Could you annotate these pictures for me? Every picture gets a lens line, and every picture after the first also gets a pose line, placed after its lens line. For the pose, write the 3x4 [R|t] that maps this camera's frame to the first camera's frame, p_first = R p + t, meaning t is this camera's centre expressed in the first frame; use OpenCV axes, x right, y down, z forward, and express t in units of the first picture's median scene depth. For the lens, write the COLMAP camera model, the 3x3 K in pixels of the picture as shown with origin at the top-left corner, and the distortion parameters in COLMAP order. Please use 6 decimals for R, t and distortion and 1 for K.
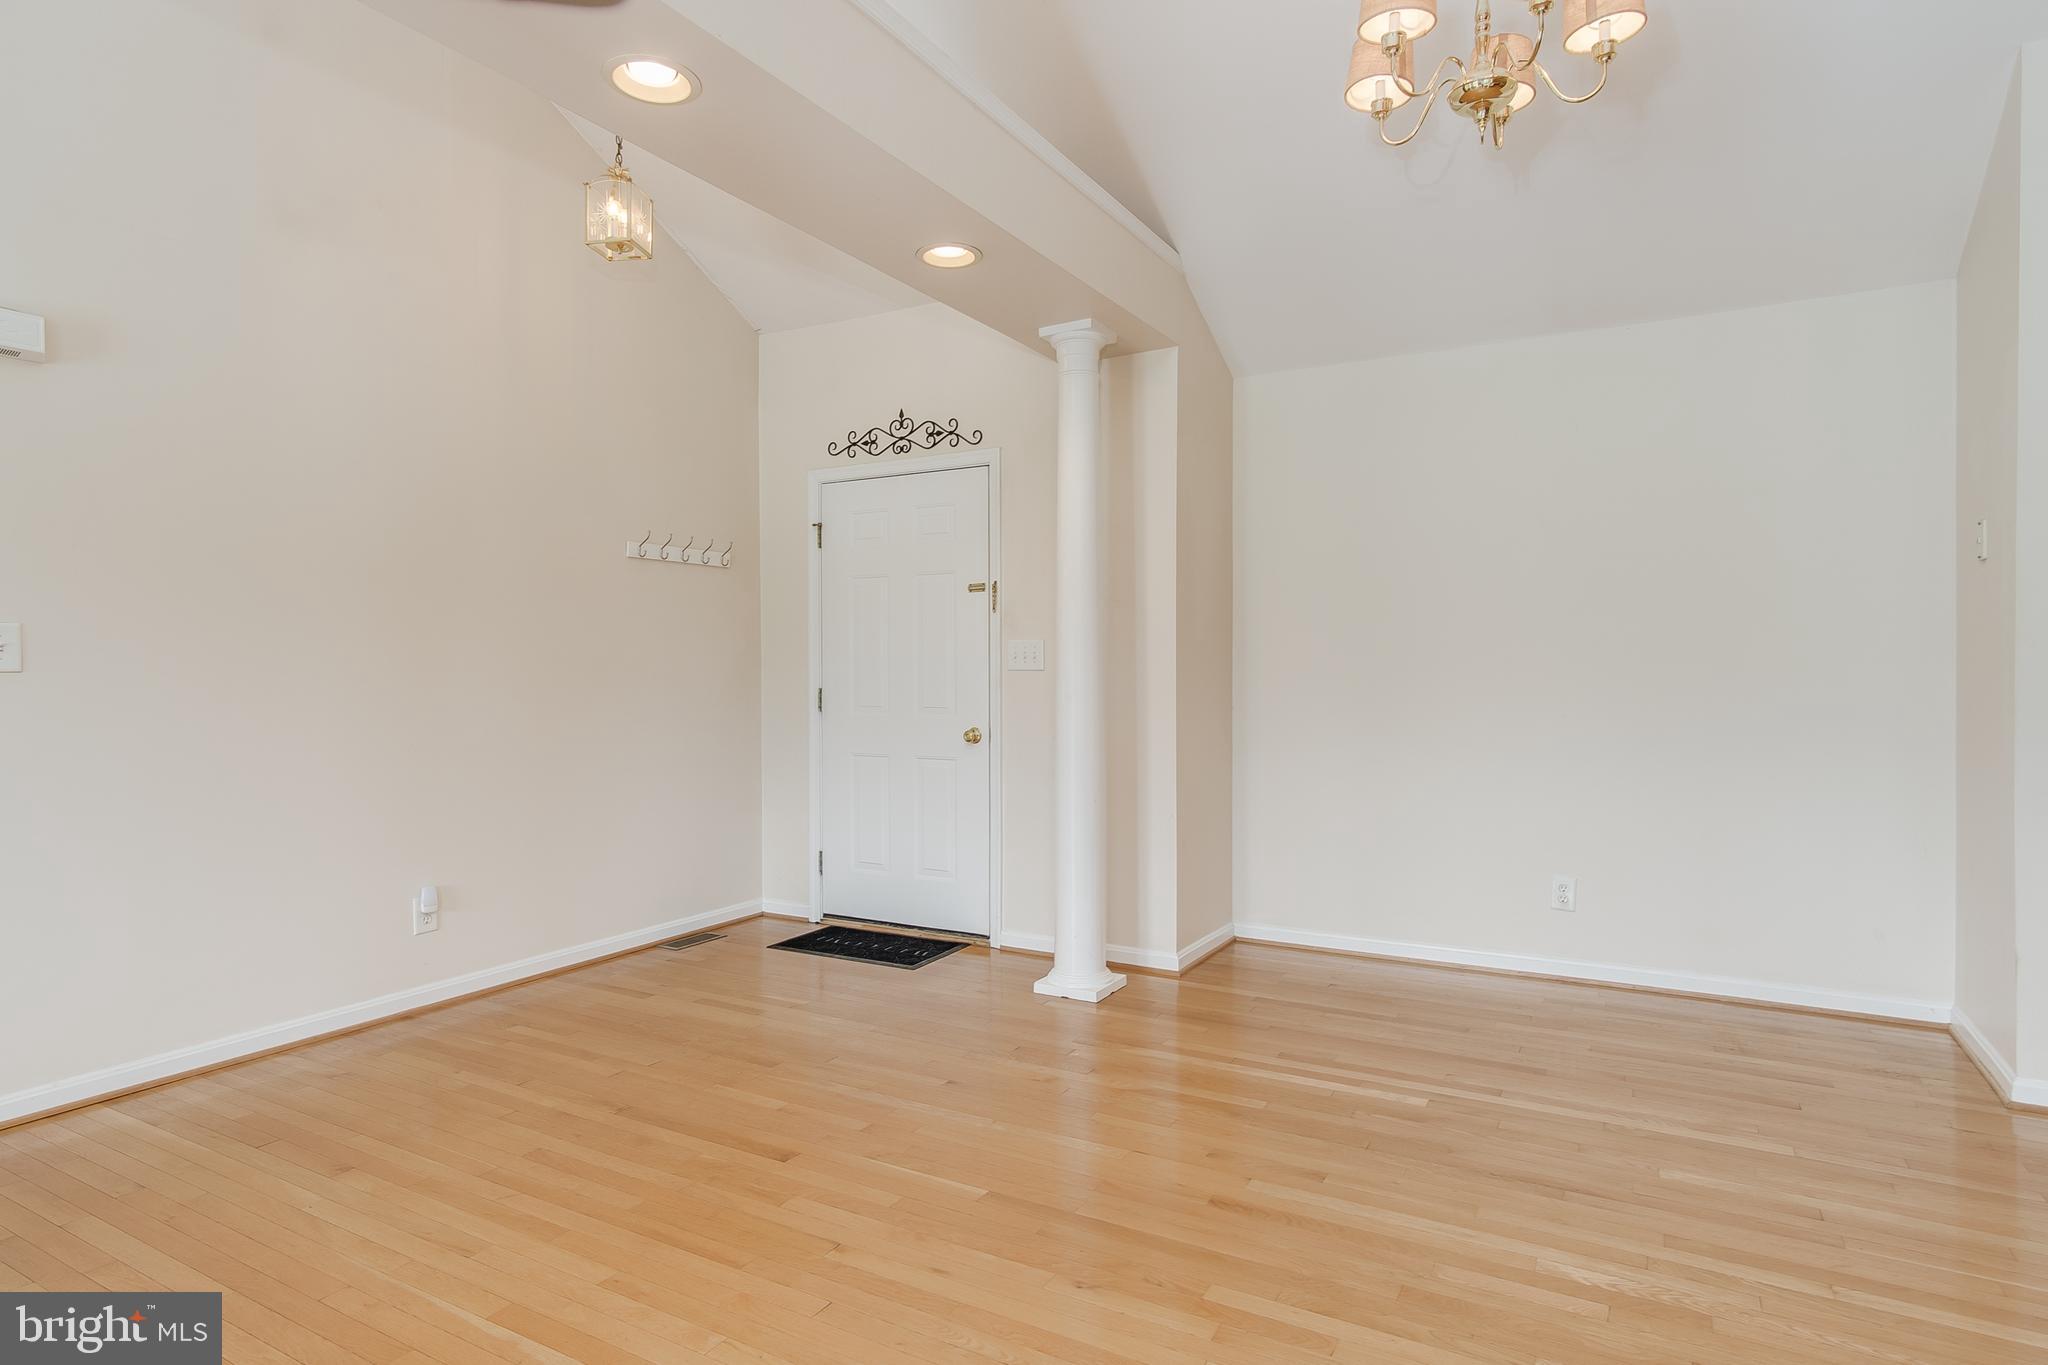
lens RADIAL K [[1066.6, 0, 1024.6], [0, 1066.6, 667.7], [0, 0, 1]] dist [0.004428, 0.000888]
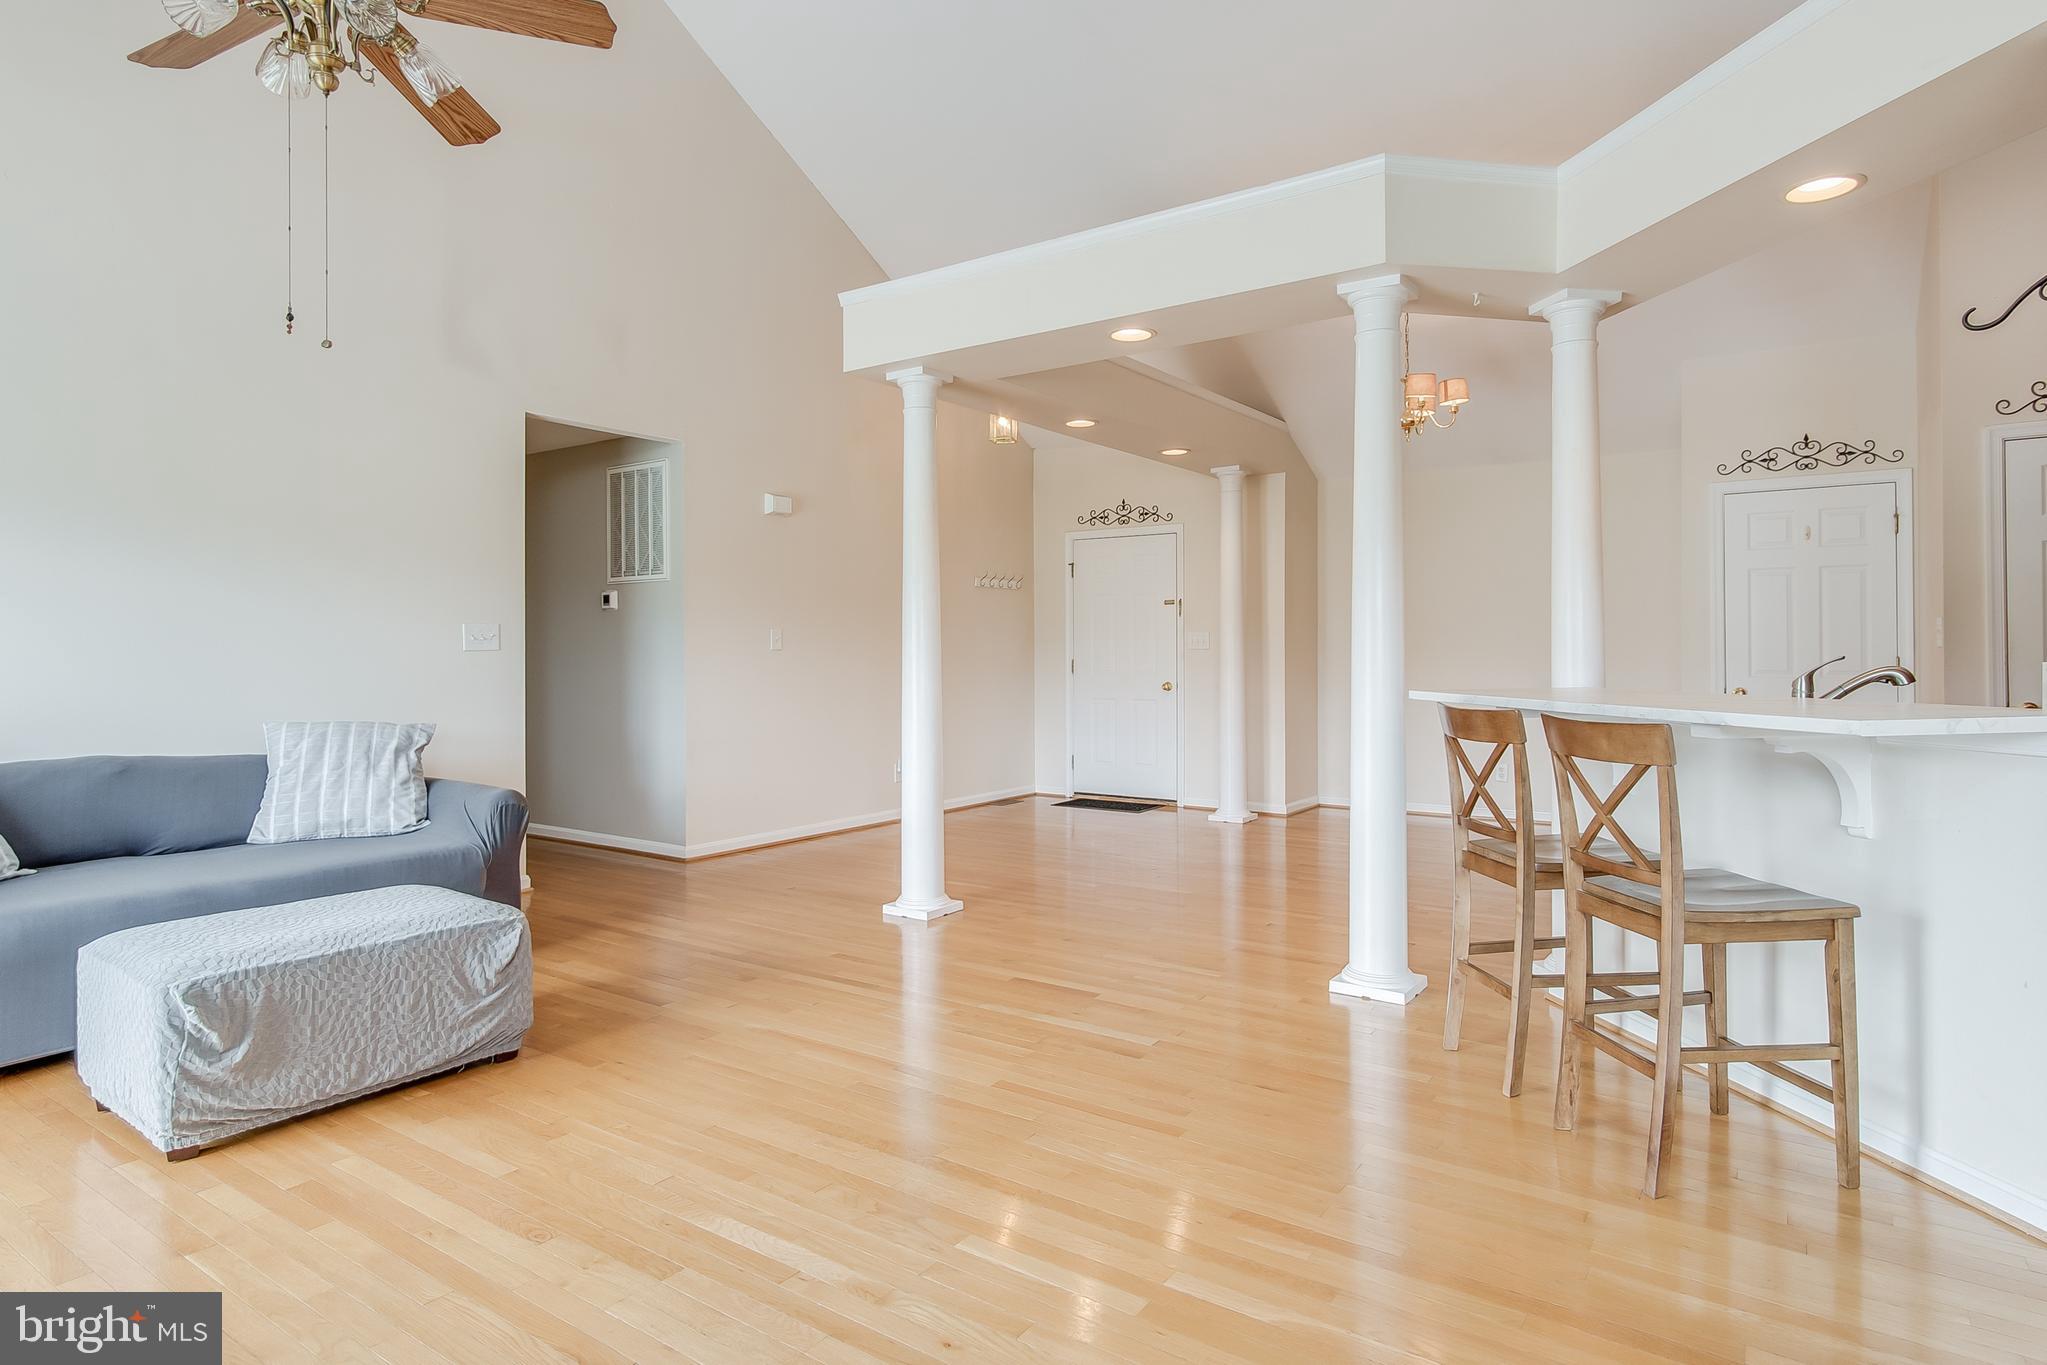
lens RADIAL K [[1066.1, 0, 1042.0], [0, 1066.1, 643.7], [0, 0, 1]] dist [0.004428, 0.000888]
pose [[0.996521, -0.001091, -0.083340, -0.107648], [0.000527, 0.999977, -0.006792, 0.005217], [0.083346, 0.006724, 0.996498, -0.769564]]
